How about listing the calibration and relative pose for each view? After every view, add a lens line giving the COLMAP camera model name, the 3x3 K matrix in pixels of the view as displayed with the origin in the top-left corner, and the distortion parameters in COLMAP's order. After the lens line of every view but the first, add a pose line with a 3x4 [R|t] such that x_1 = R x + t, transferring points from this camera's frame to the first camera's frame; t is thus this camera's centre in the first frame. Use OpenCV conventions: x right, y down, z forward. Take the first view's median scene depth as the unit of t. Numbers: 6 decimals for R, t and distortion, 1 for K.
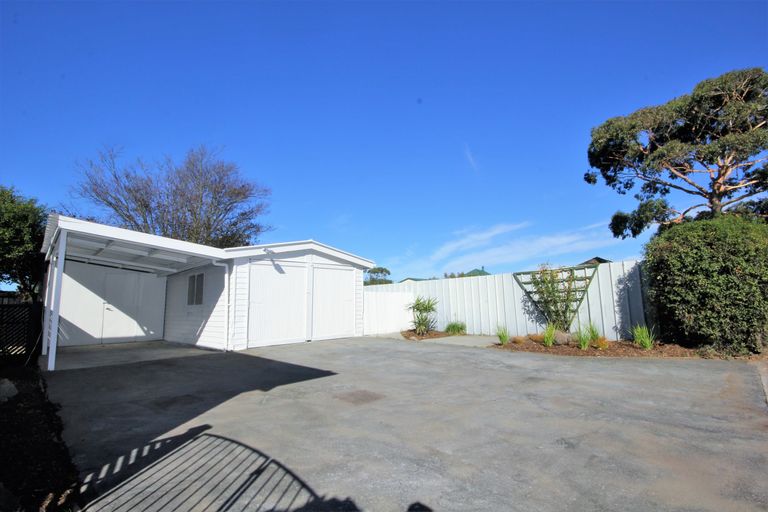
lens RADIAL K [[362.1, 0, 388.1], [0, 362.1, 255.7], [0, 0, 1]] dist [-0.000122, -0.000161]
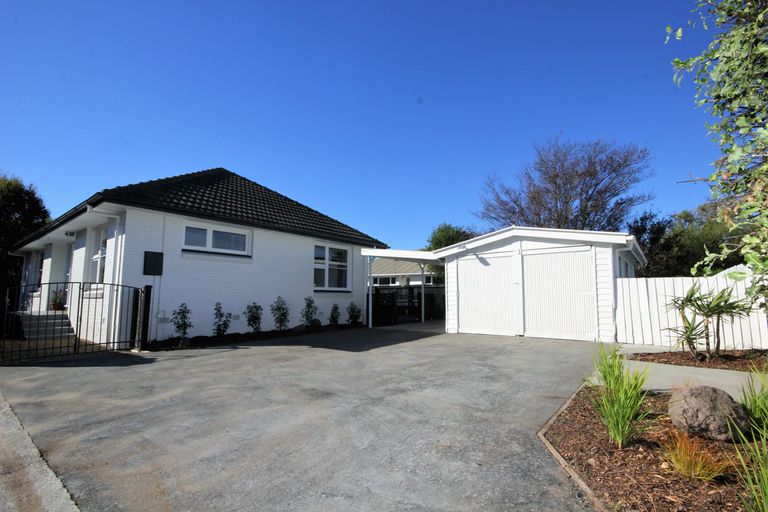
lens RADIAL K [[362.1, 0, 388.1], [0, 362.1, 255.7], [0, 0, 1]] dist [-0.000122, -0.000161]
pose [[0.084327, -0.101418, -0.991264, 0.736928], [0.111502, 0.989519, -0.091754, 0.088259], [0.990180, -0.102790, 0.094752, 0.656962]]
